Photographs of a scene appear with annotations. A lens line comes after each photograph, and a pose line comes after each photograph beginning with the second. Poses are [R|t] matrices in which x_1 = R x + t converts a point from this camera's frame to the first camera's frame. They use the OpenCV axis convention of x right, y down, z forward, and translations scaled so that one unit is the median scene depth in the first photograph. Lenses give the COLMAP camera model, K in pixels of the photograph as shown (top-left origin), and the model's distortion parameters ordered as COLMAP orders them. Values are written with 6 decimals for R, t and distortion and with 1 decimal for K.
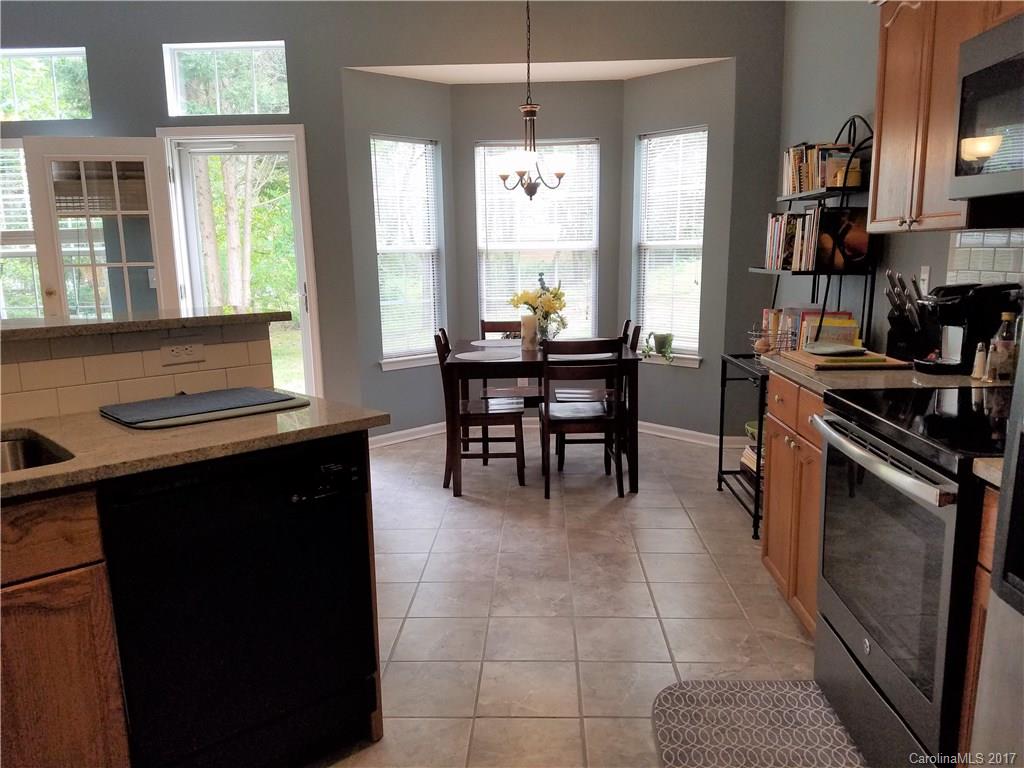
lens RADIAL K [[792.3, 0, 515.7], [0, 792.3, 401.7], [0, 0, 1]] dist [0.216196, -0.379914]
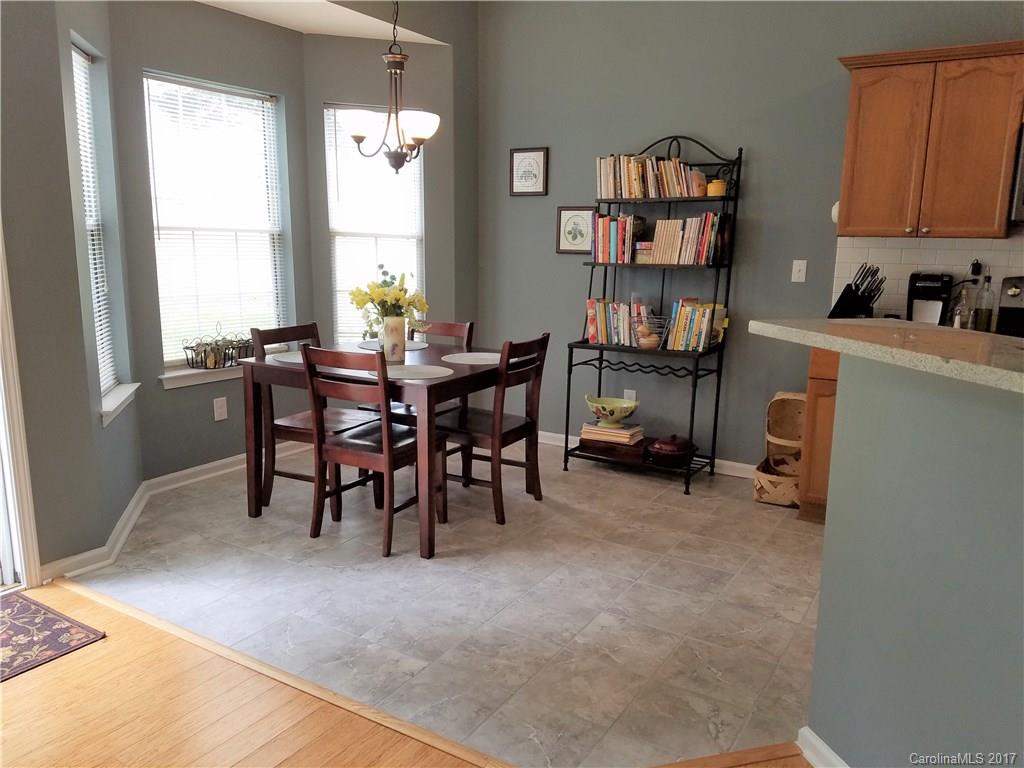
lens RADIAL K [[792.3, 0, 515.7], [0, 792.3, 401.7], [0, 0, 1]] dist [0.216196, -0.379914]
pose [[0.478486, -0.156198, 0.864091, -0.700980], [0.136231, 0.985342, 0.102678, -0.100762], [-0.867463, 0.068586, 0.492751, 0.554585]]
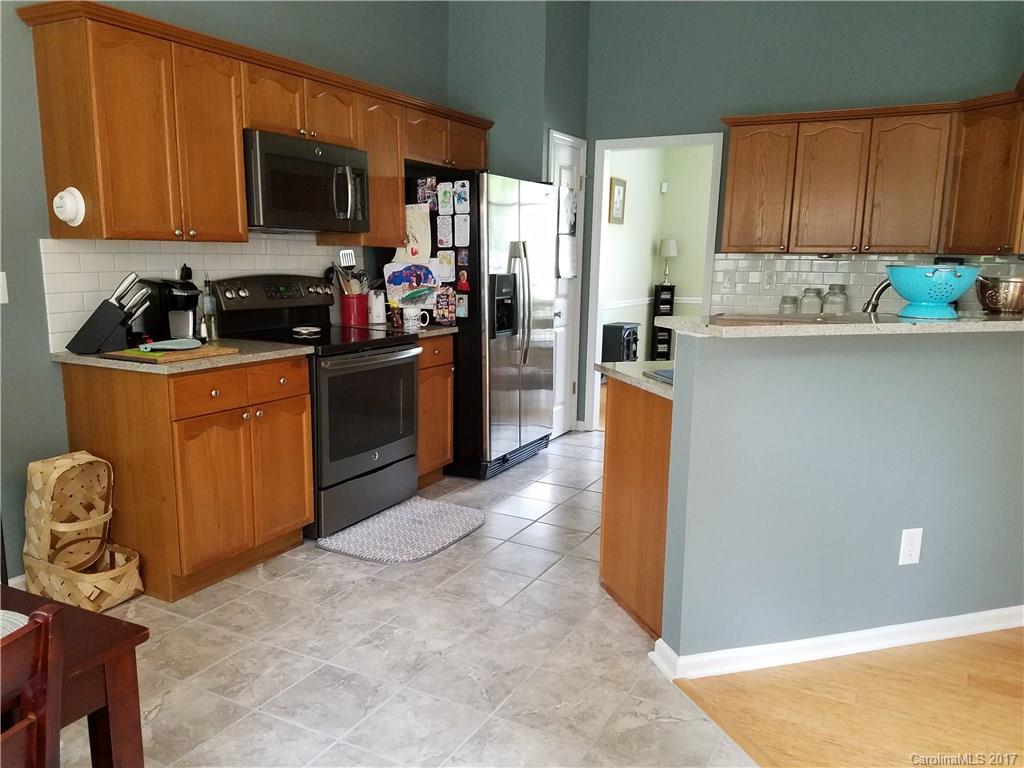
lens RADIAL K [[792.3, 0, 515.7], [0, 792.3, 401.7], [0, 0, 1]] dist [0.216196, -0.379914]
pose [[-0.905375, -0.083493, 0.416324, -0.329207], [0.072017, 0.936078, 0.344343, -0.225904], [-0.418462, 0.341742, -0.841488, 1.168109]]
